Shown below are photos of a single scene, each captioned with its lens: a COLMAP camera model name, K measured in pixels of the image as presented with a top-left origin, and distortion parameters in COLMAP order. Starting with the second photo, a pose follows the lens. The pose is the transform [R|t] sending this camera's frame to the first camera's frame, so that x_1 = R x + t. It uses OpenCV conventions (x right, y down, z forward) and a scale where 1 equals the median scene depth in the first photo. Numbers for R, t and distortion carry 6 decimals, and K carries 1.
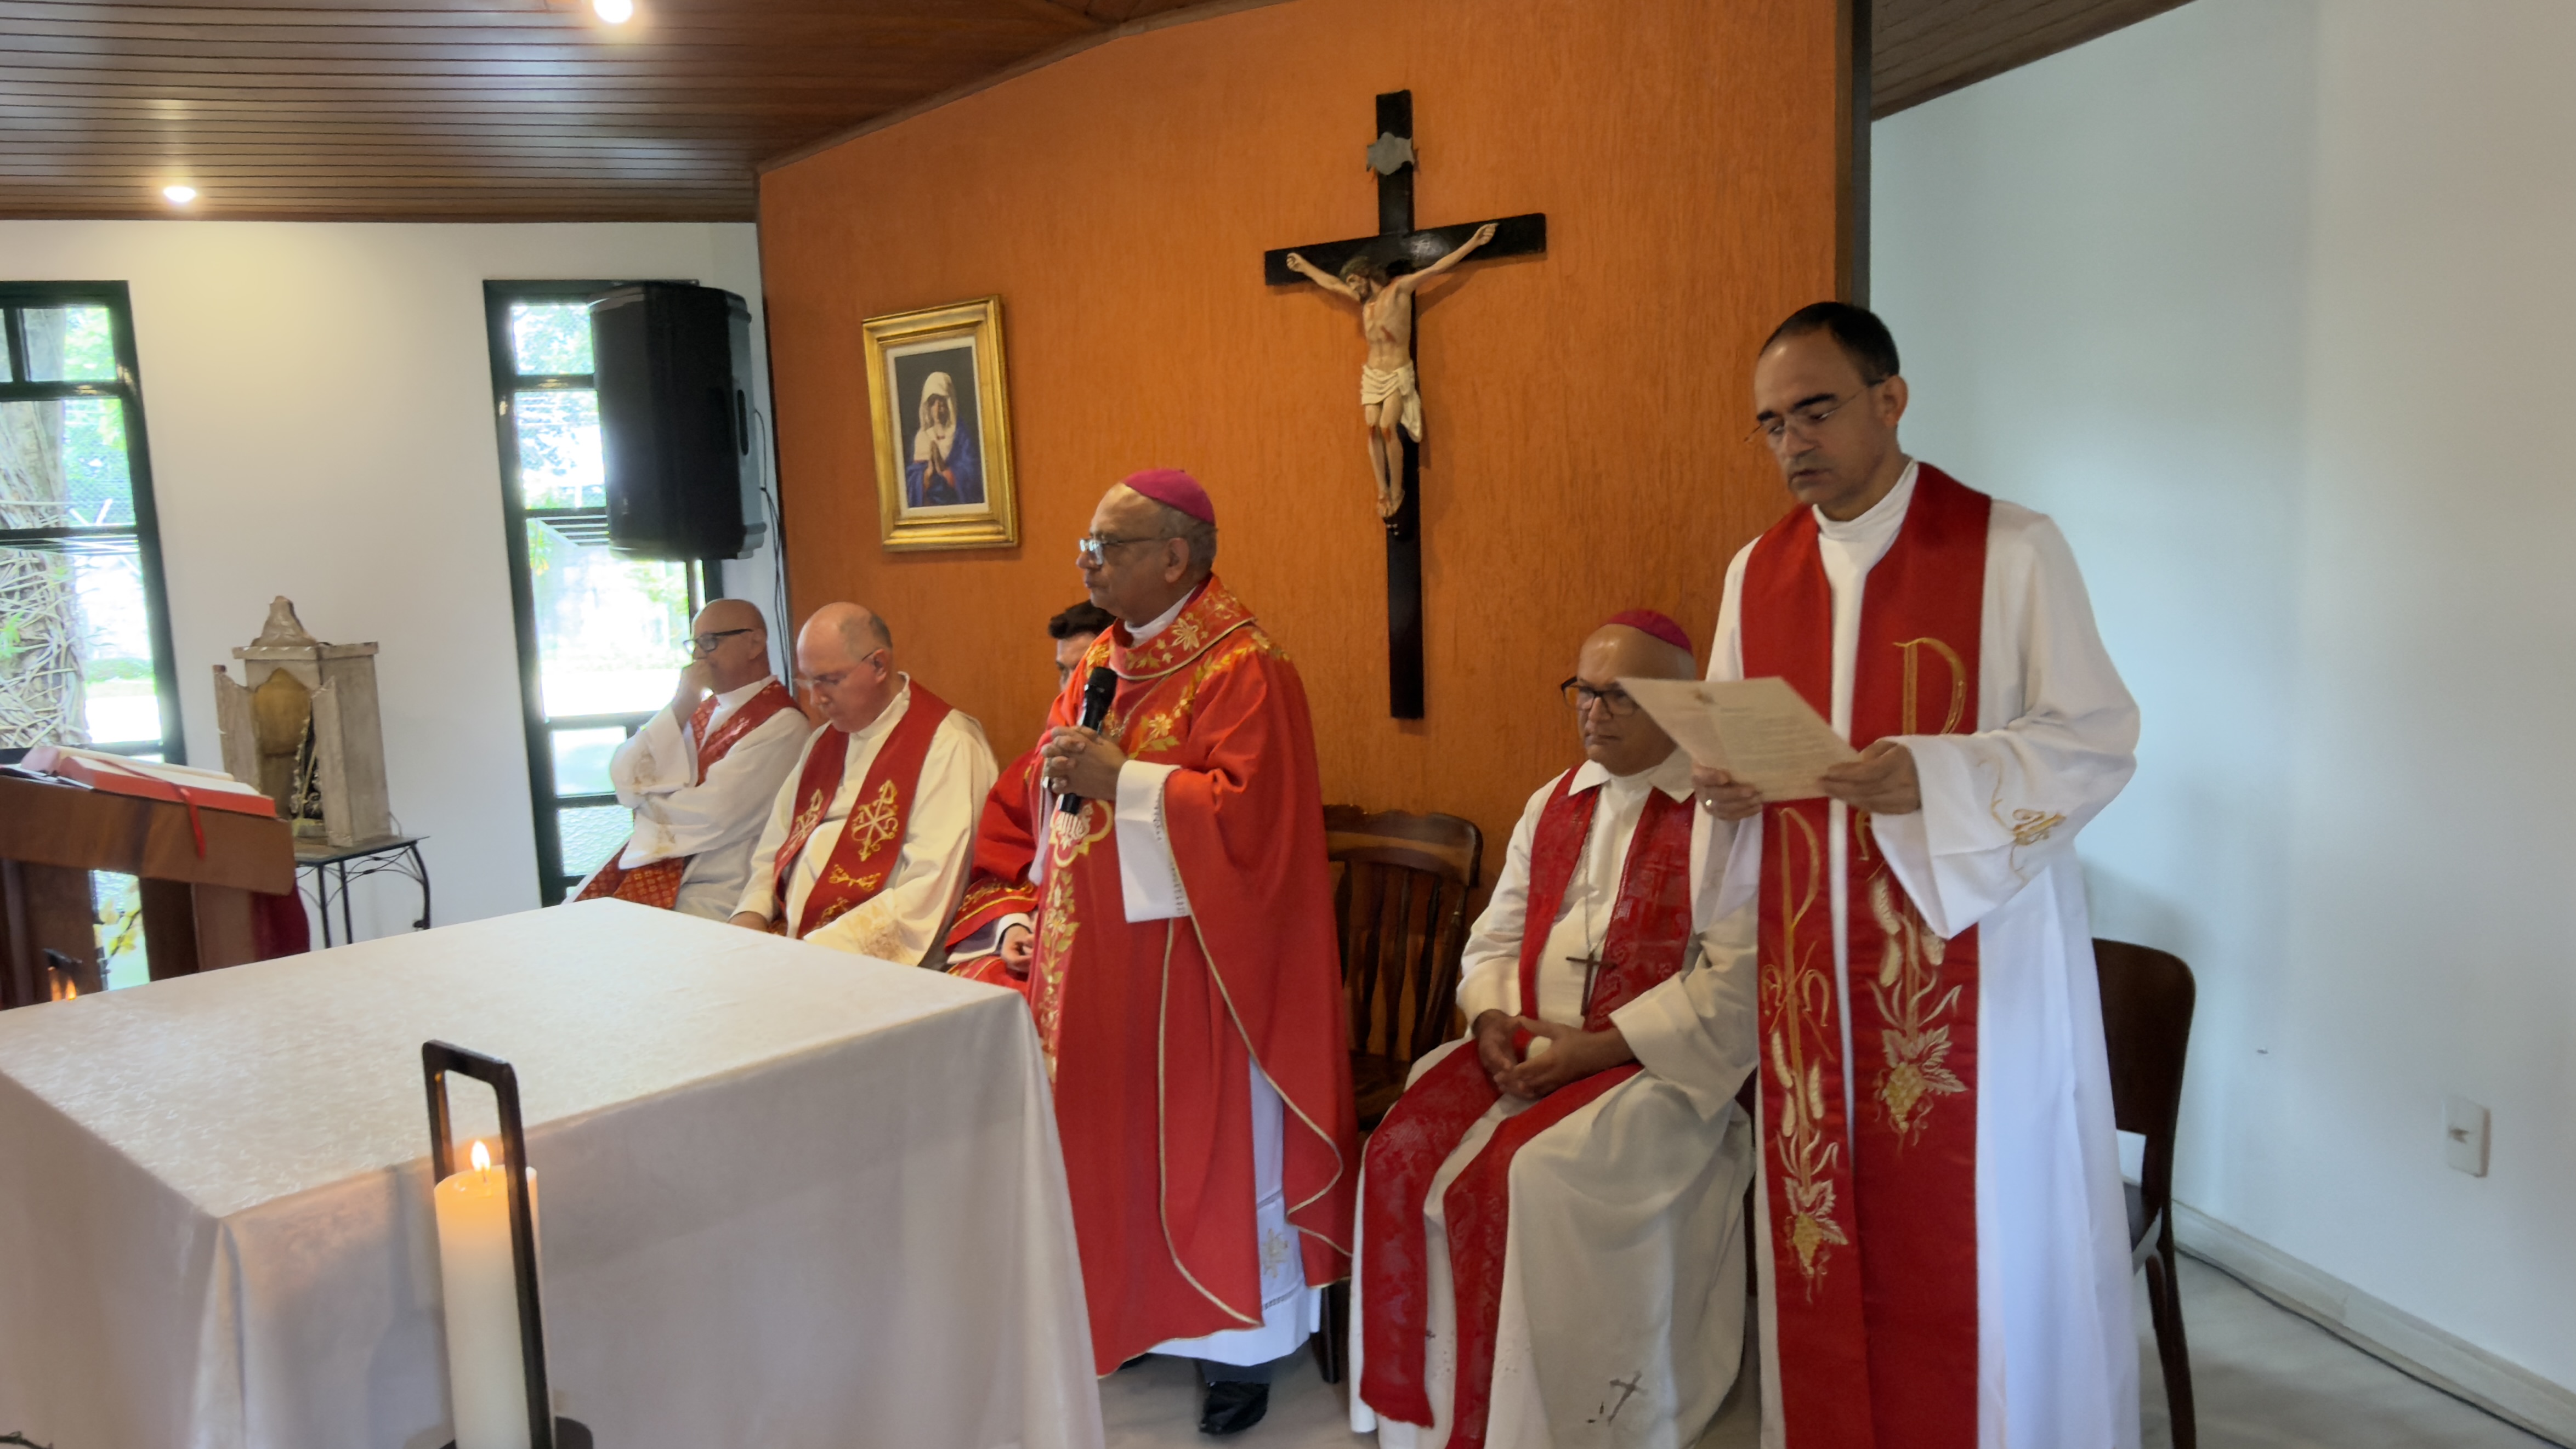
lens RADIAL K [[1719.7, 0, 1283.5], [0, 1719.7, 717.7], [0, 0, 1]] dist [-0.000182, -0.000064]
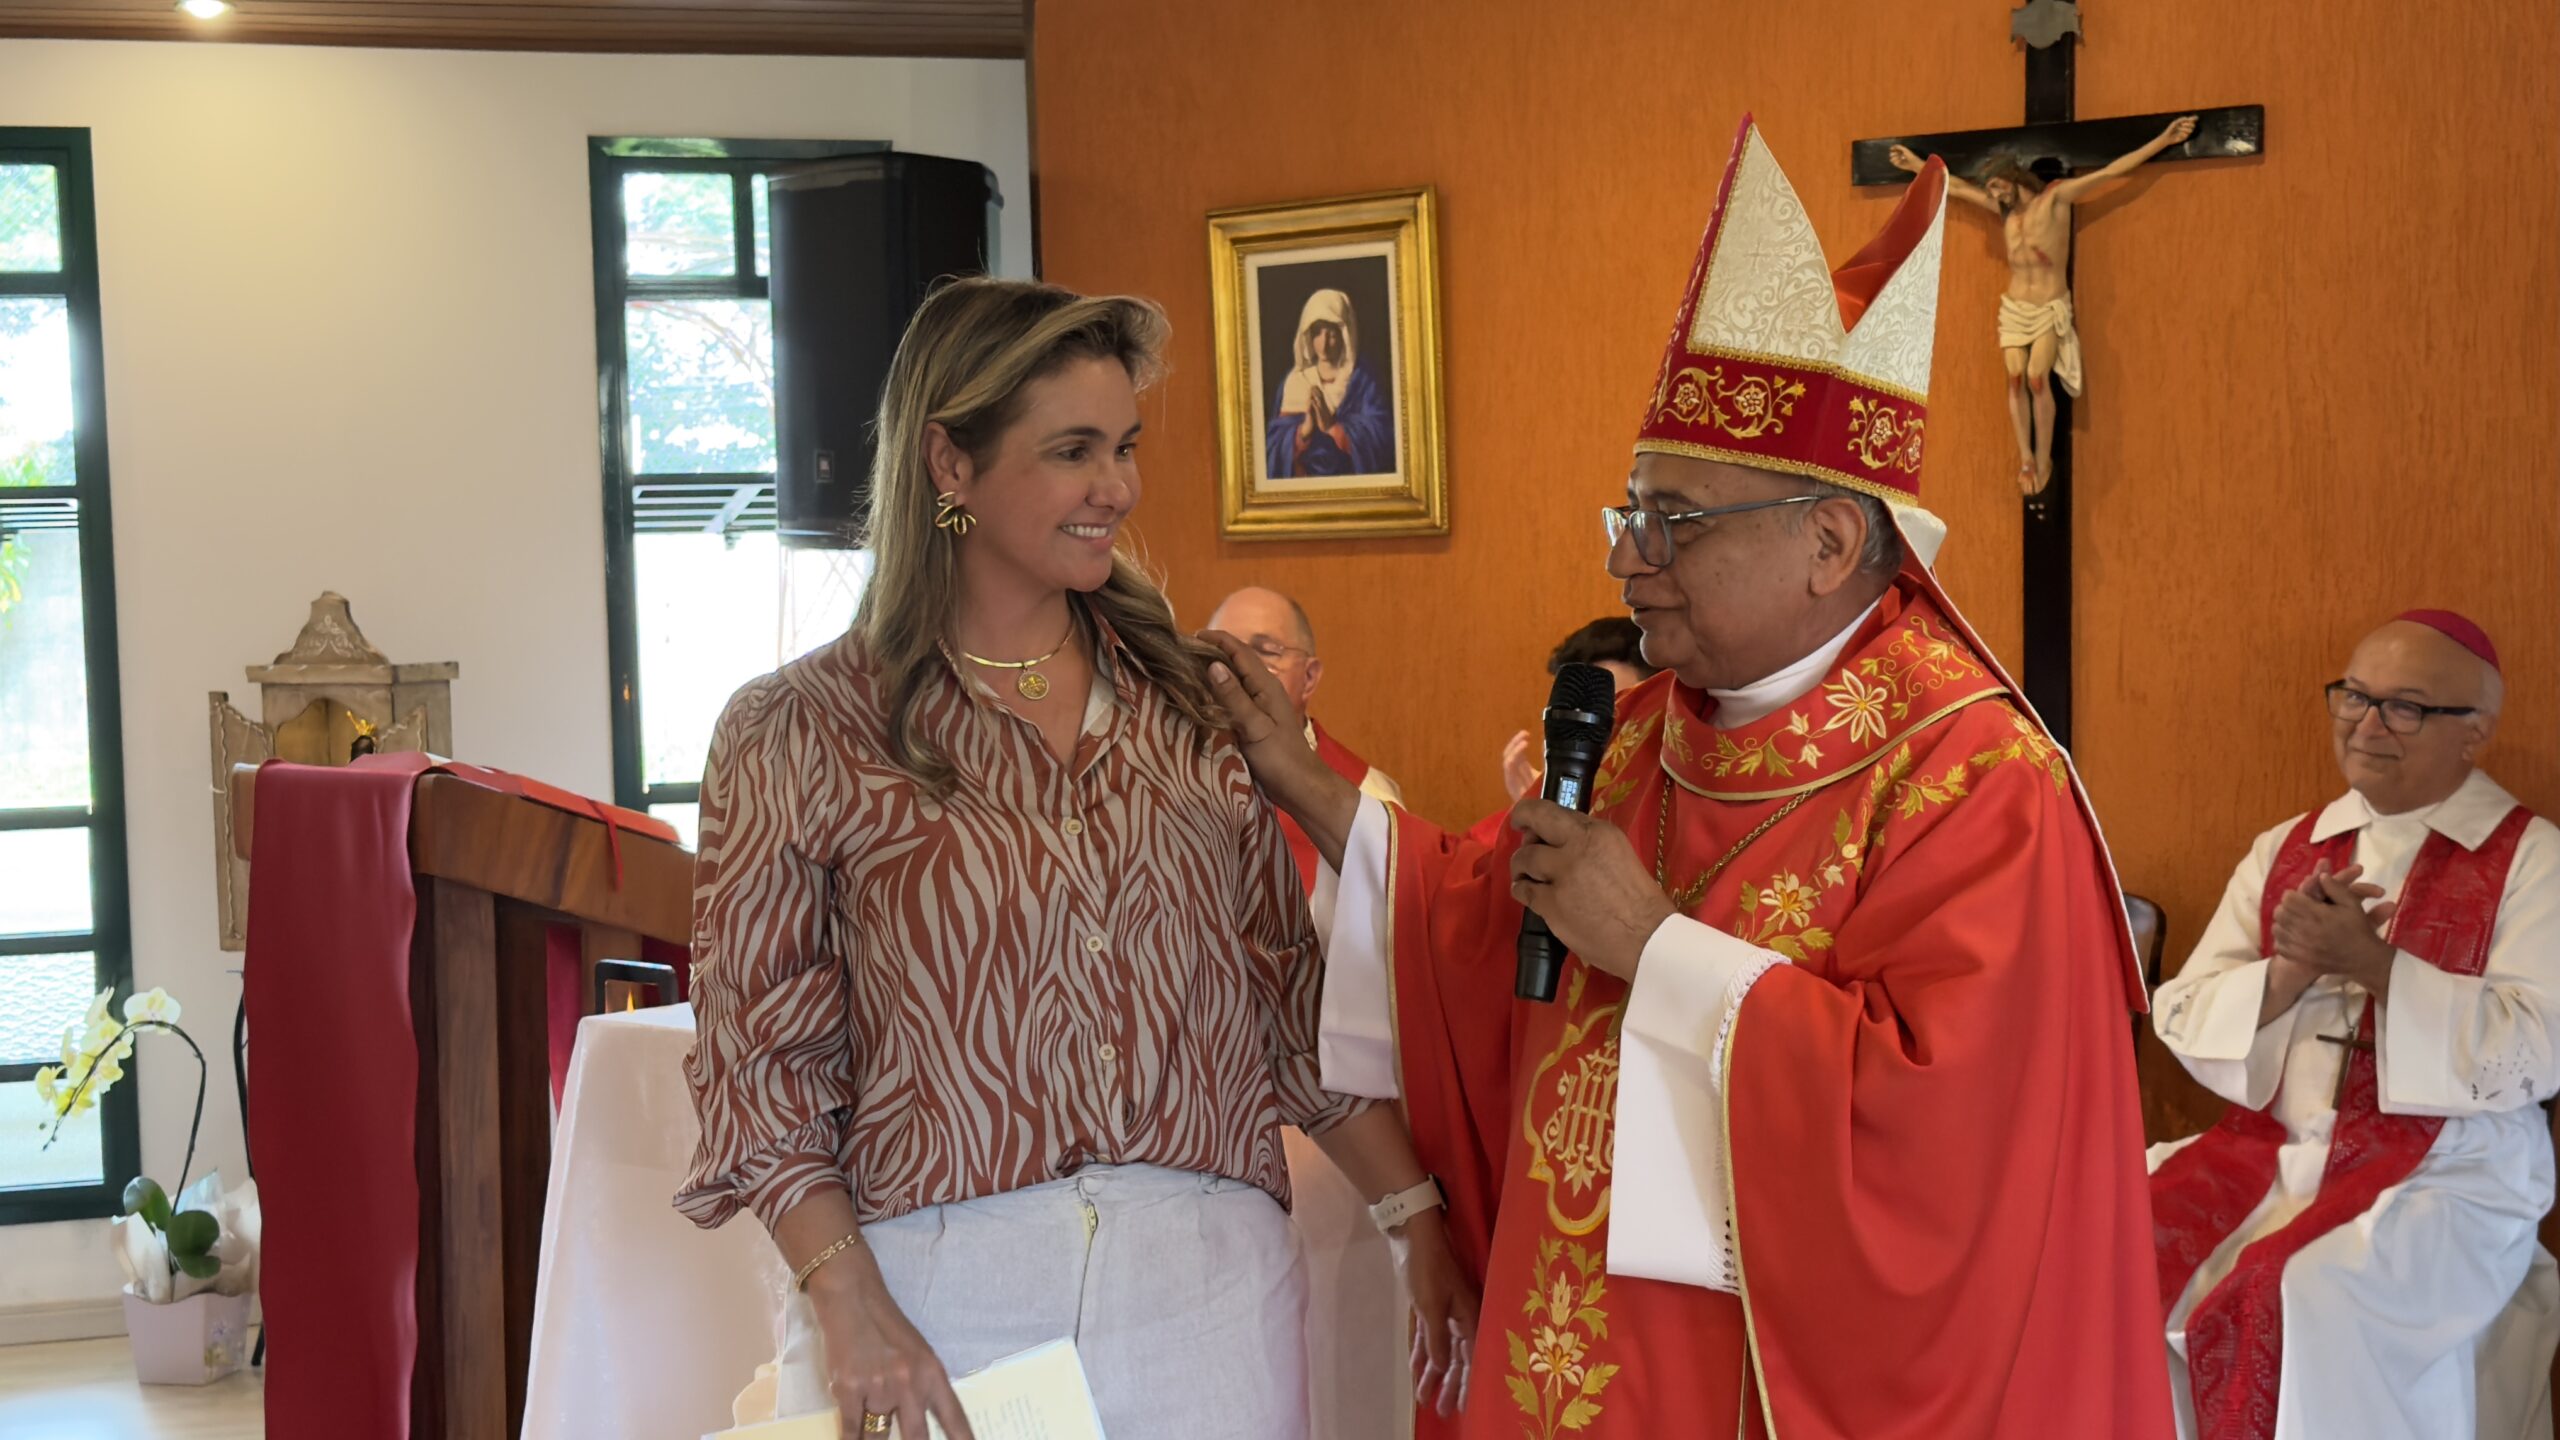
lens RADIAL K [[3494.6, 0, 1280.0], [0, 3494.6, 720.0], [0, 0, 1]] dist [0.148858, -0.013718]
pose [[0.999763, 0.015483, -0.015324, -0.203817], [-0.016395, 0.997987, -0.061263, 0.068484], [0.014344, 0.061499, 0.998004, -0.452956]]
